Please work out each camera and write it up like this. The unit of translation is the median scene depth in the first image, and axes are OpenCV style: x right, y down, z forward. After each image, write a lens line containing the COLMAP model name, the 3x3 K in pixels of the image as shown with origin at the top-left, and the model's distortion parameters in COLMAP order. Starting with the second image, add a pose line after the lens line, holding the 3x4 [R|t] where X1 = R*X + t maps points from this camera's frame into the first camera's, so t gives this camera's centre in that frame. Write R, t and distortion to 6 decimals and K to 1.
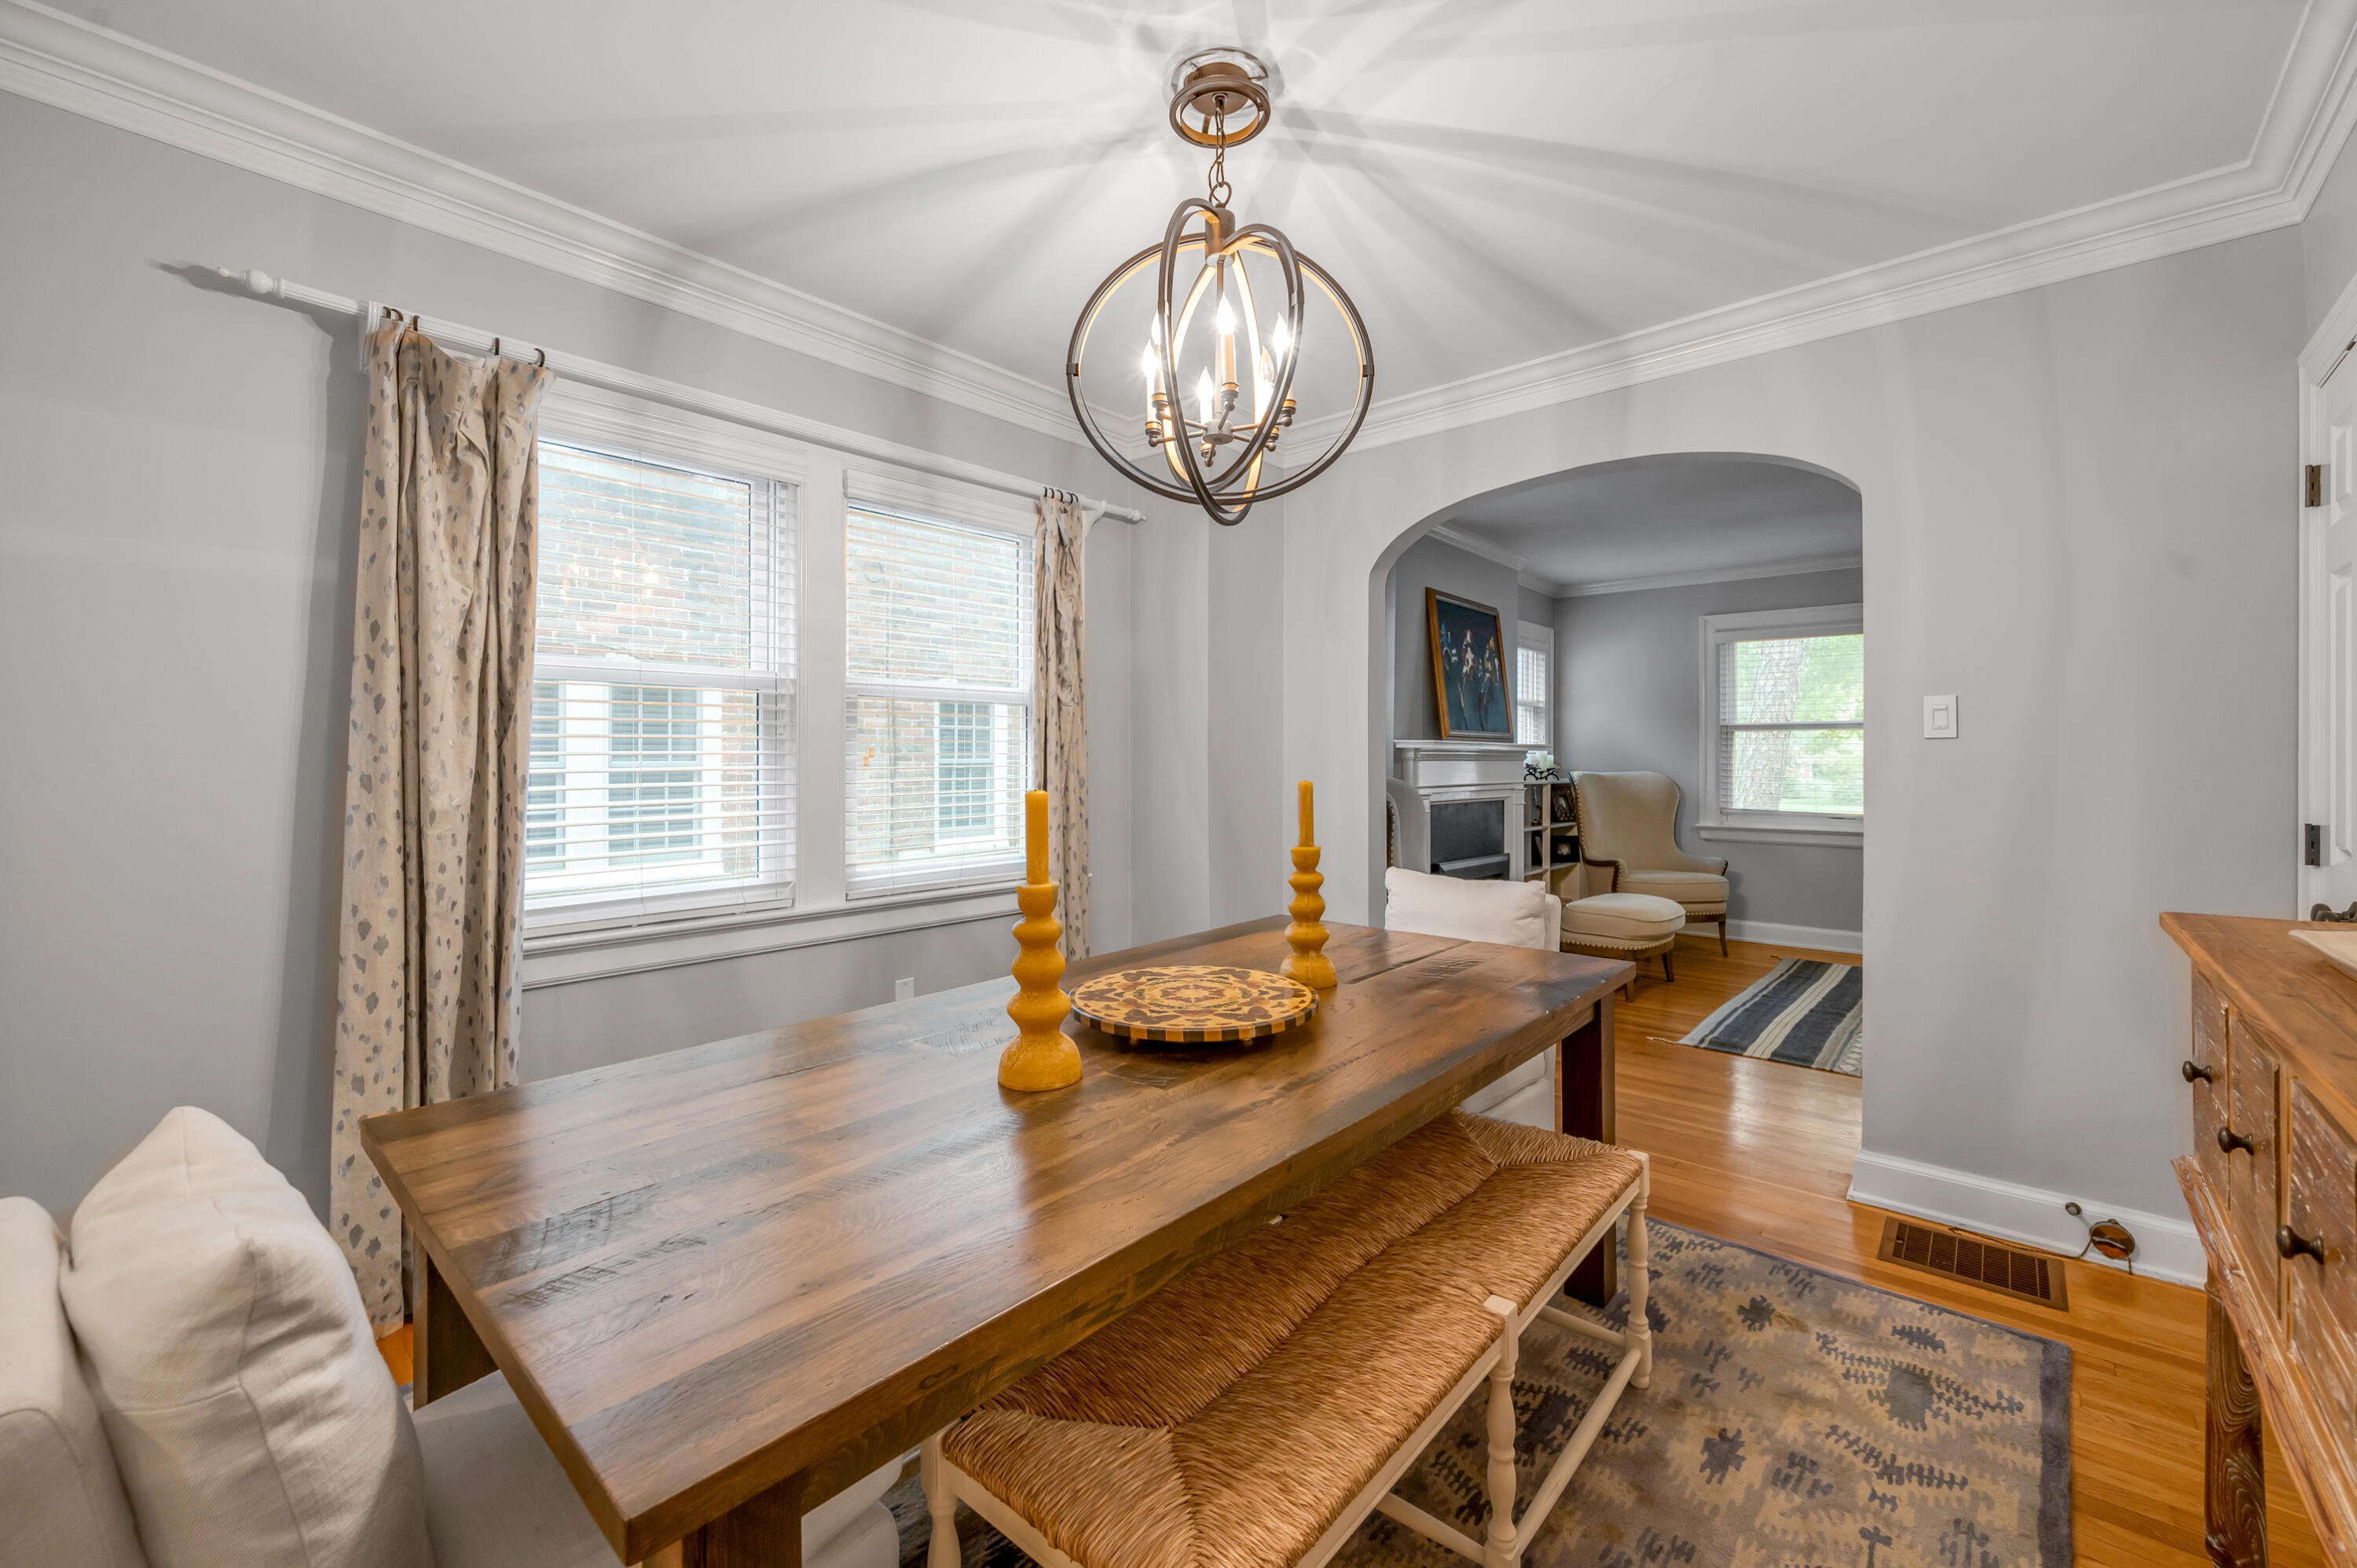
lens RADIAL K [[976.5, 0, 1187.0], [0, 976.5, 745.9], [0, 0, 1]] dist [-0.004974, -0.000228]
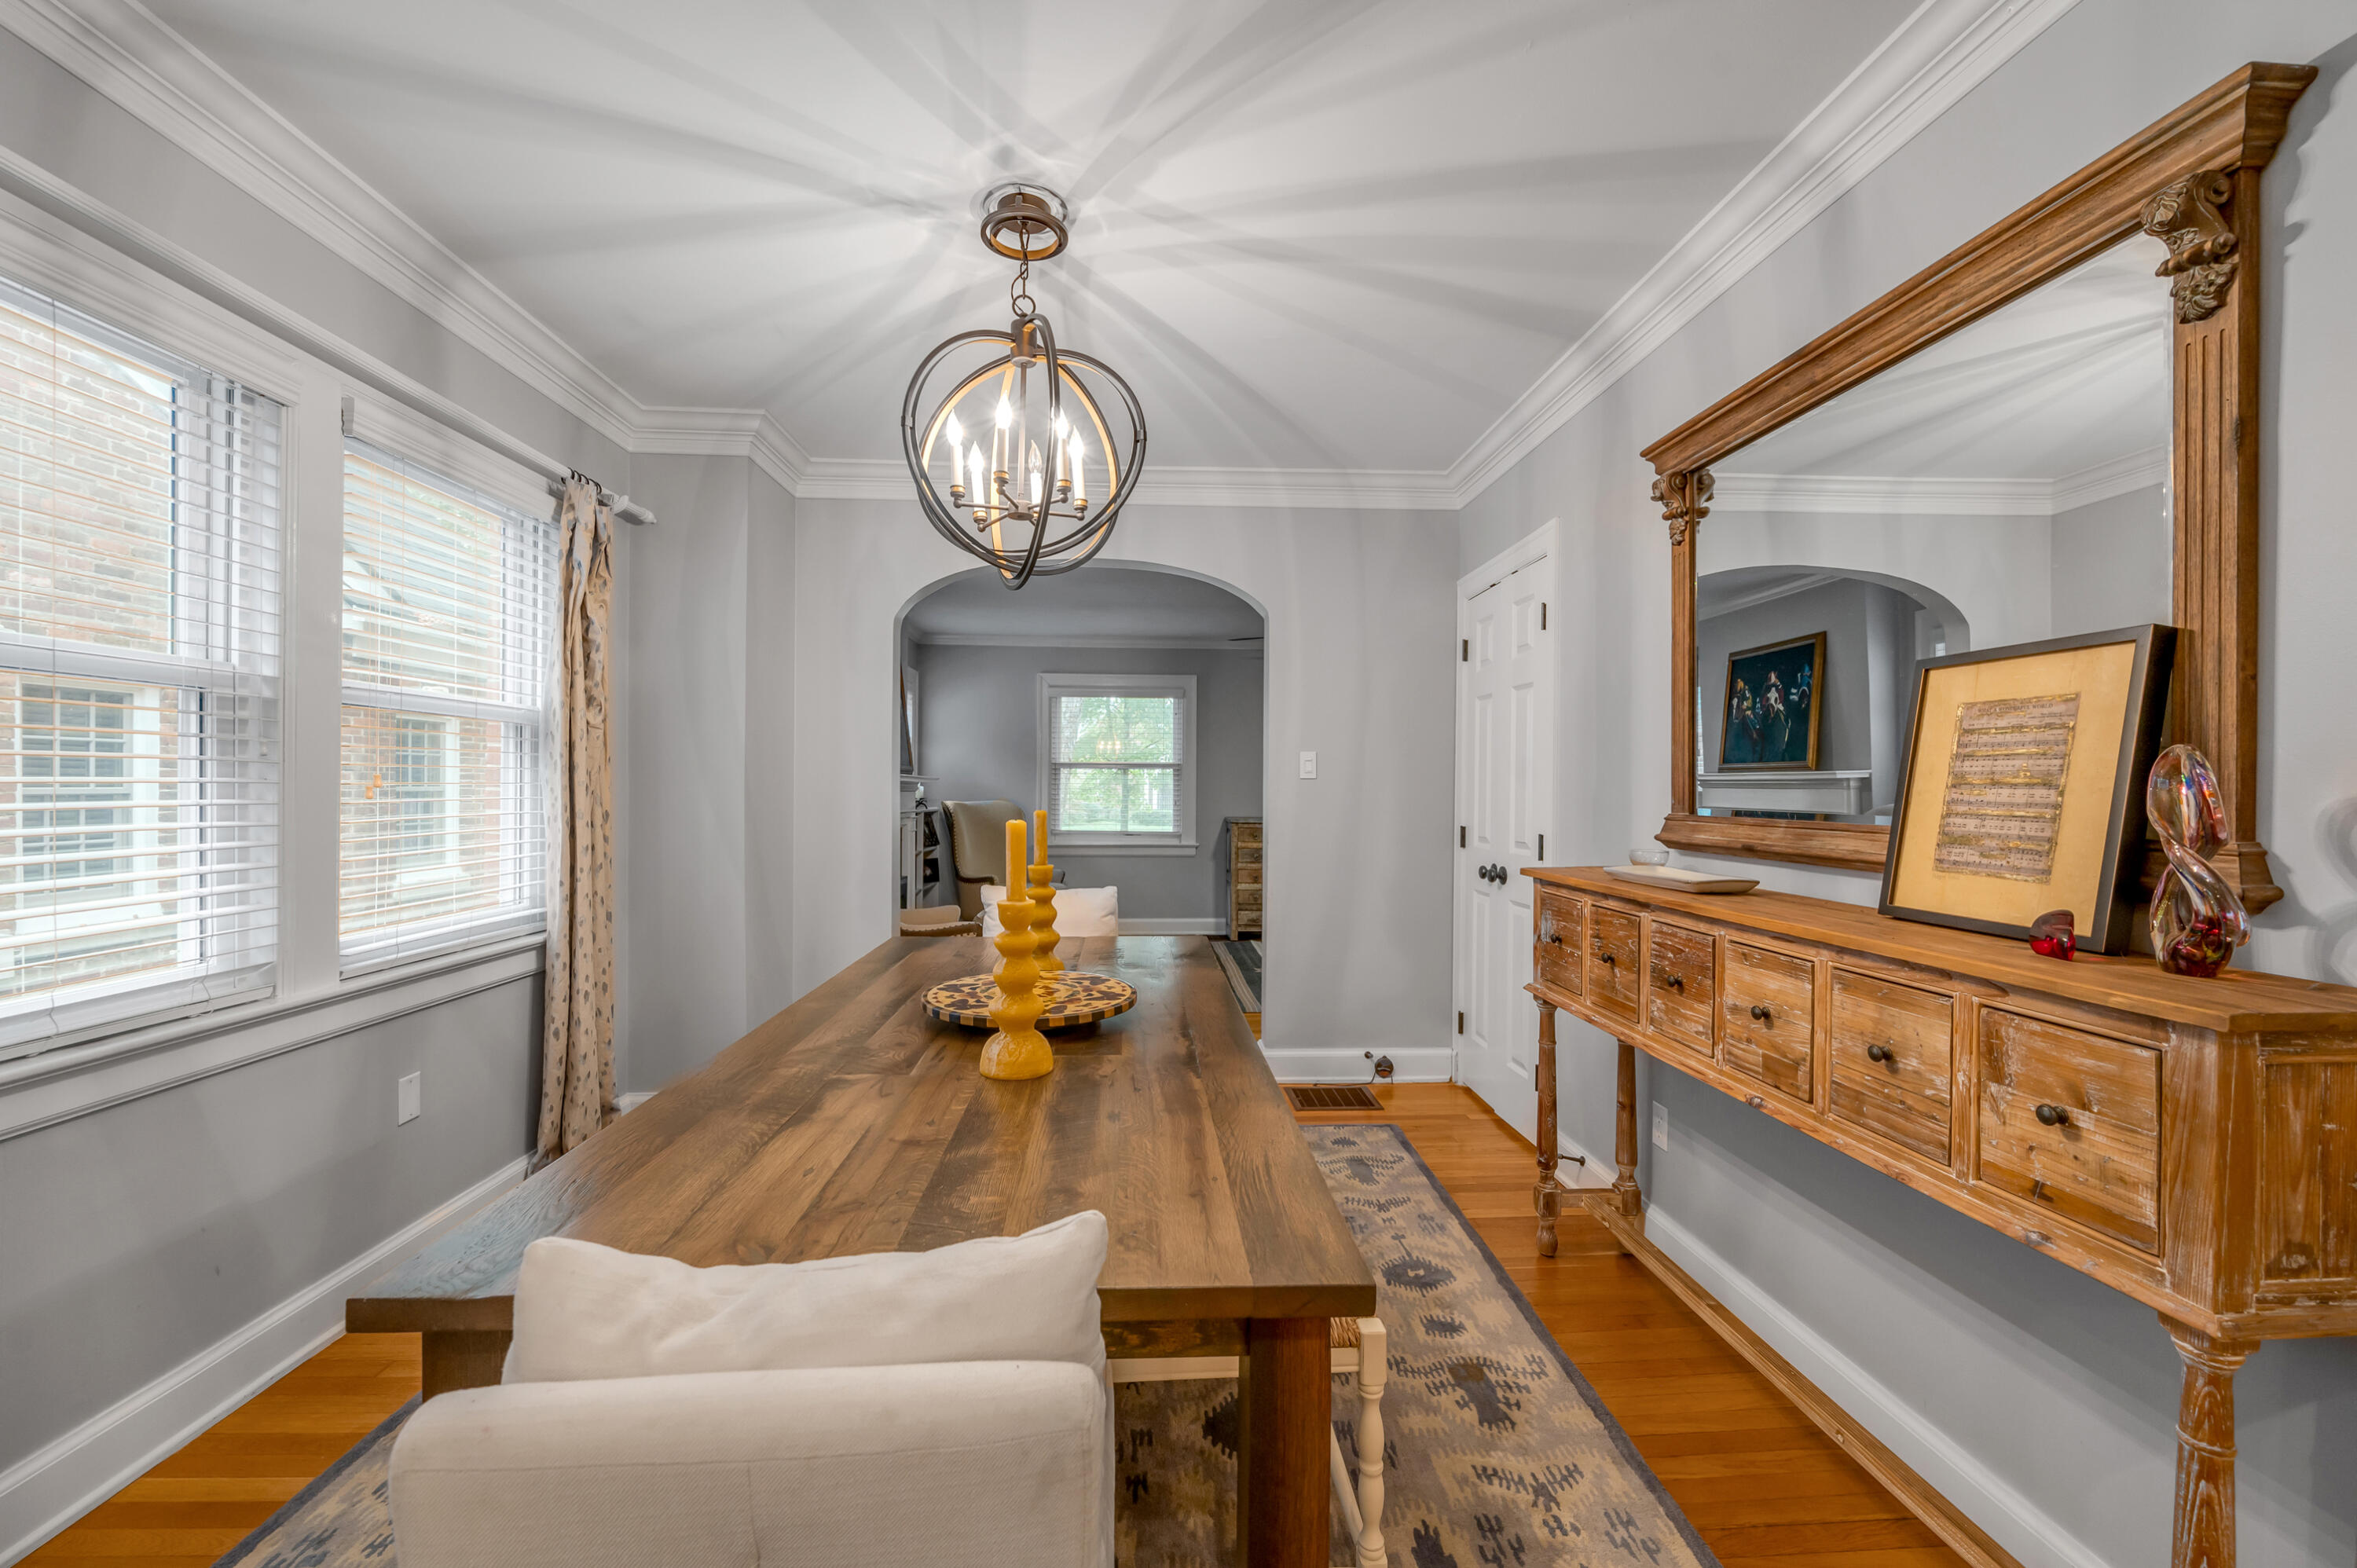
lens RADIAL K [[980.7, 0, 1178.5], [0, 980.7, 784.0], [0, 0, 1]] dist [-0.001443, -0.000284]
pose [[0.699244, 0.006306, 0.714855, -0.491389], [-0.011710, 0.999928, 0.002633, -0.000335], [-0.714787, -0.010212, 0.699267, 0.033573]]
